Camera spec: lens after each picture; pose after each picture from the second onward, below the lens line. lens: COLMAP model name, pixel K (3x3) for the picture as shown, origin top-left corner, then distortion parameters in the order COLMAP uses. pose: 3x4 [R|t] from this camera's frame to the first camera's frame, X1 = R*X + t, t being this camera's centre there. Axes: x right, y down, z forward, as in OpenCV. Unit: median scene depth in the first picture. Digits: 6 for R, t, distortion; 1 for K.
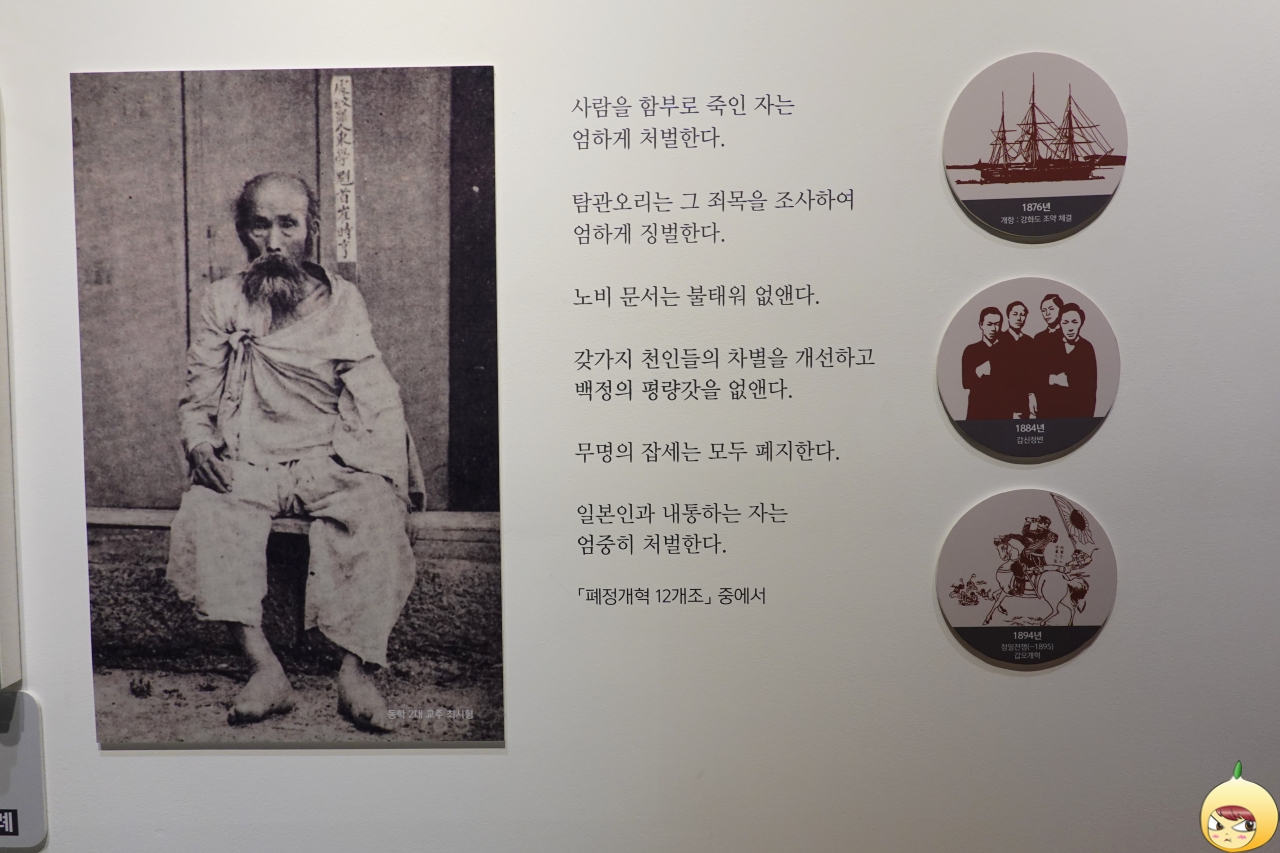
lens RADIAL K [[888.3, 0, 639.7], [0, 888.3, 424.3], [0, 0, 1]] dist [0.011450, 0.006136]
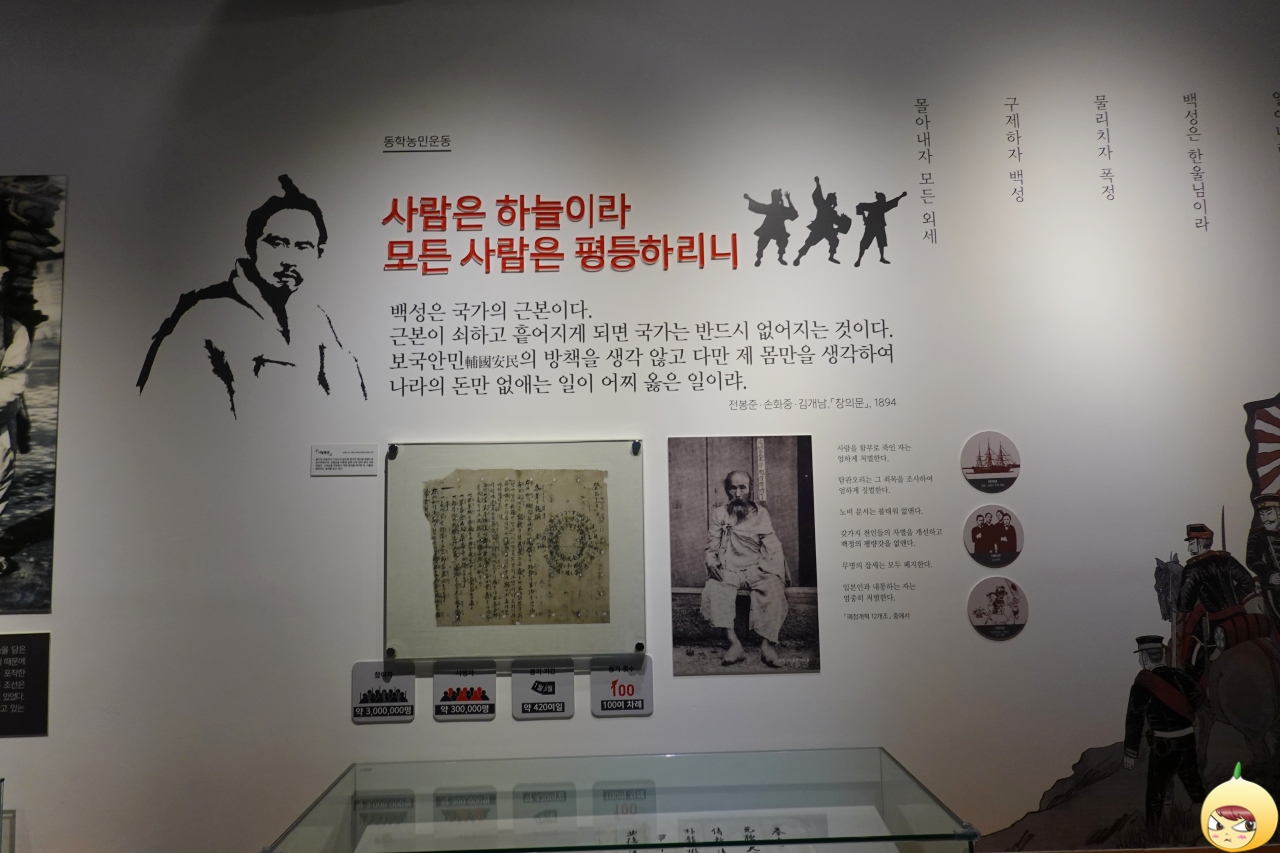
lens RADIAL K [[888.3, 0, 639.1], [0, 888.3, 427.4], [0, 0, 1]] dist [0.011450, 0.006136]
pose [[0.998721, -0.002295, 0.050502, -0.879496], [0.009779, 0.988873, -0.148440, 0.009489], [-0.049599, 0.148744, 0.987631, -1.897055]]
